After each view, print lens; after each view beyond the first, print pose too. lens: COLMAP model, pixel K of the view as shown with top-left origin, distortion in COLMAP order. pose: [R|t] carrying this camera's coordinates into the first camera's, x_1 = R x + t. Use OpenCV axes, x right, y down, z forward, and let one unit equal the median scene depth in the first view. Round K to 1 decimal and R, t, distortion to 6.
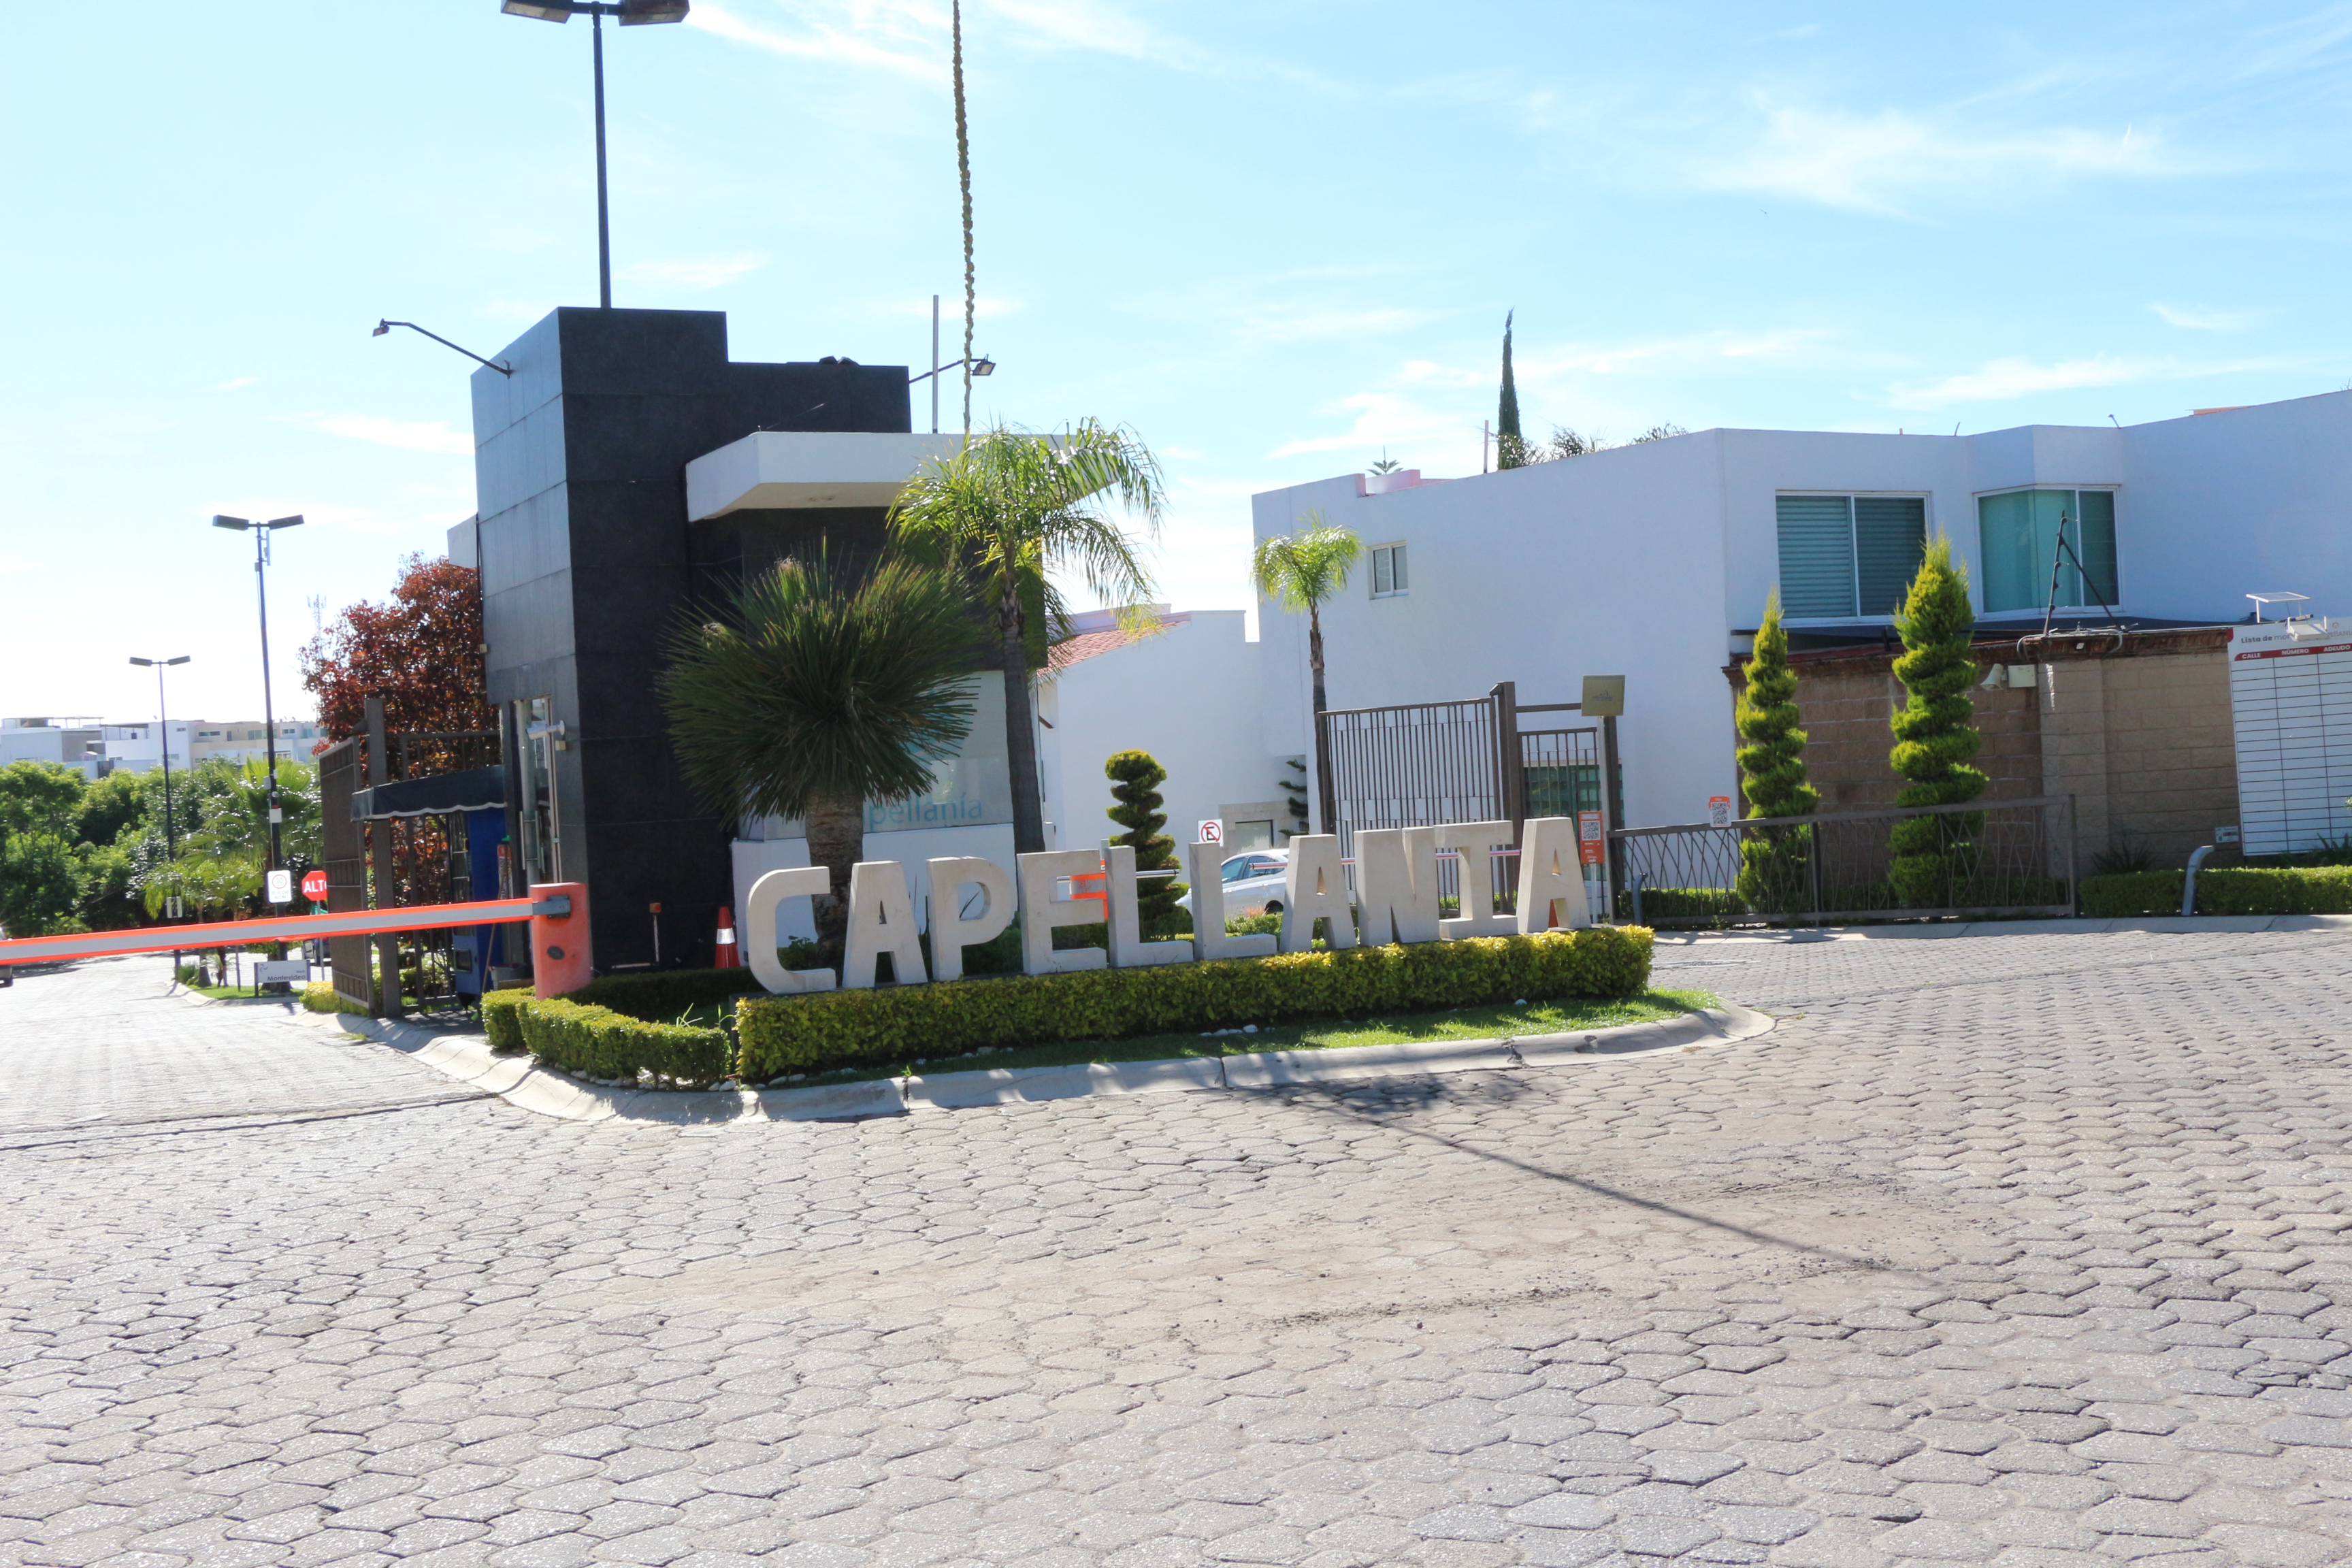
lens RADIAL K [[2310.1, 0, 1123.9], [0, 2310.1, 777.6], [0, 0, 1]] dist [-0.118899, 0.296855]
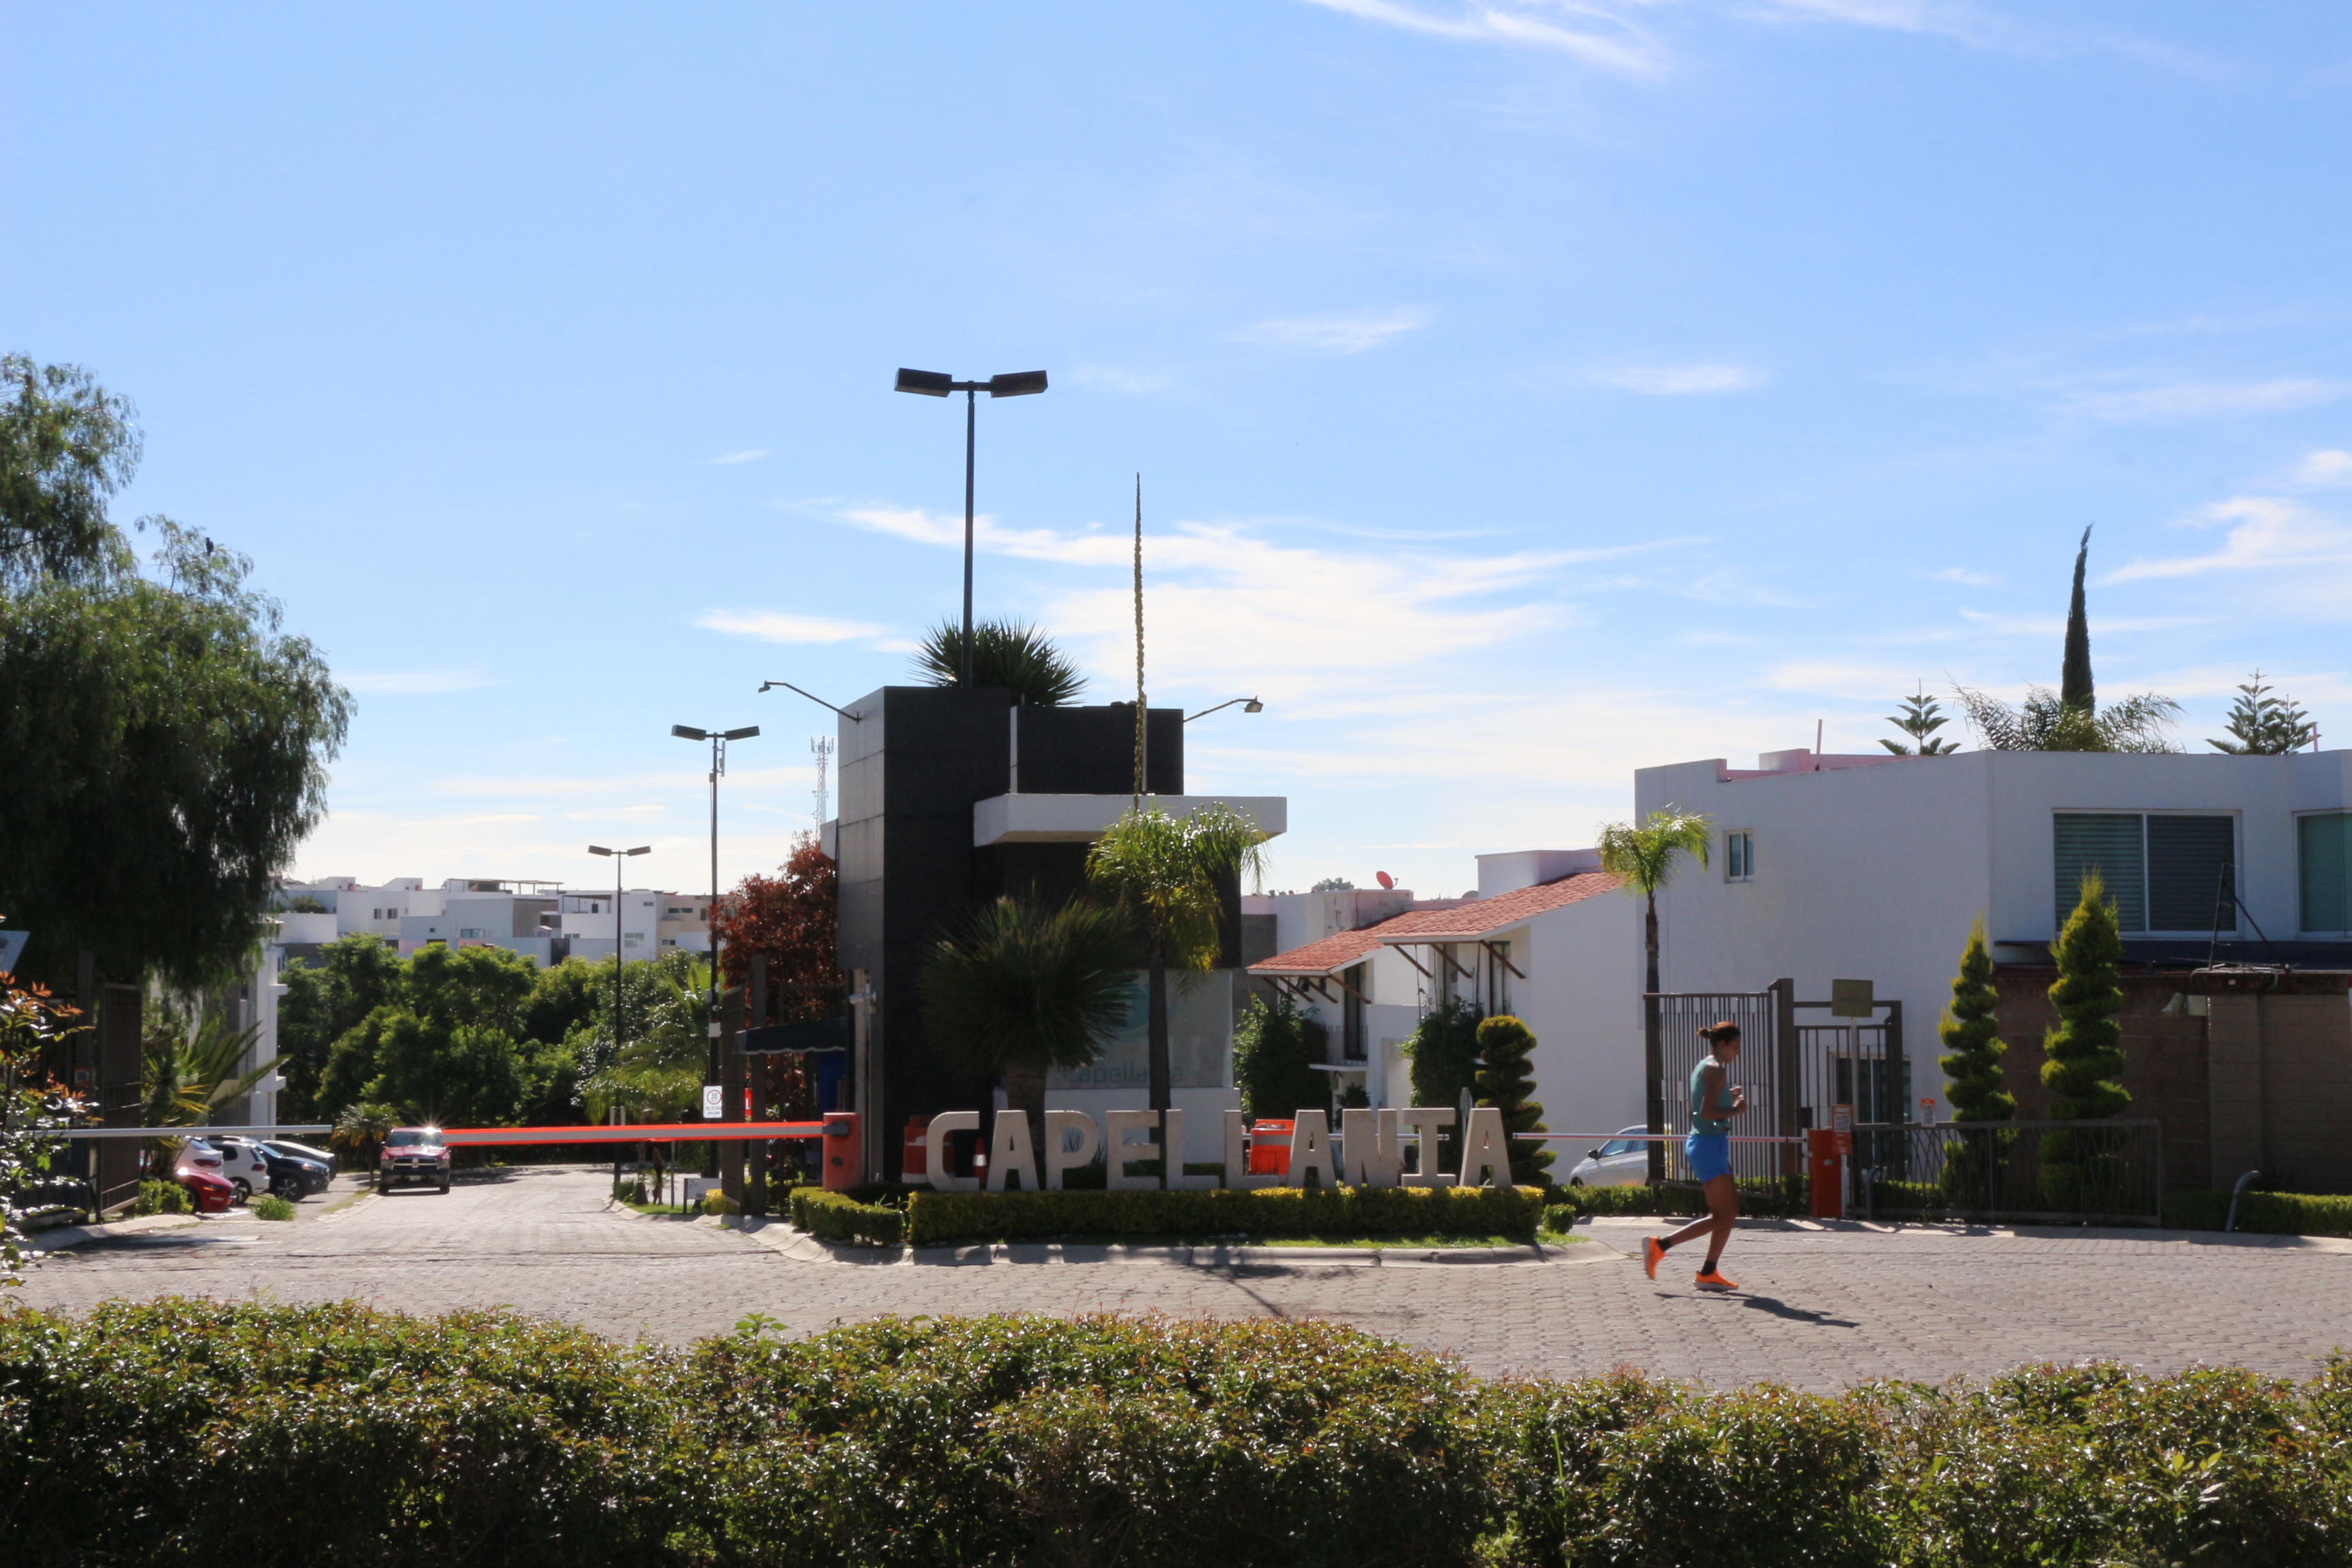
lens RADIAL K [[3208.2, 0, 1176.0], [0, 3208.2, 784.0], [0, 0, 1]] dist [0.012323, 0.526267]
pose [[0.972231, 0.036244, -0.231198, 0.271986], [-0.051303, 0.996912, -0.059456, -0.033063], [0.228329, 0.069666, 0.971088, -0.601588]]
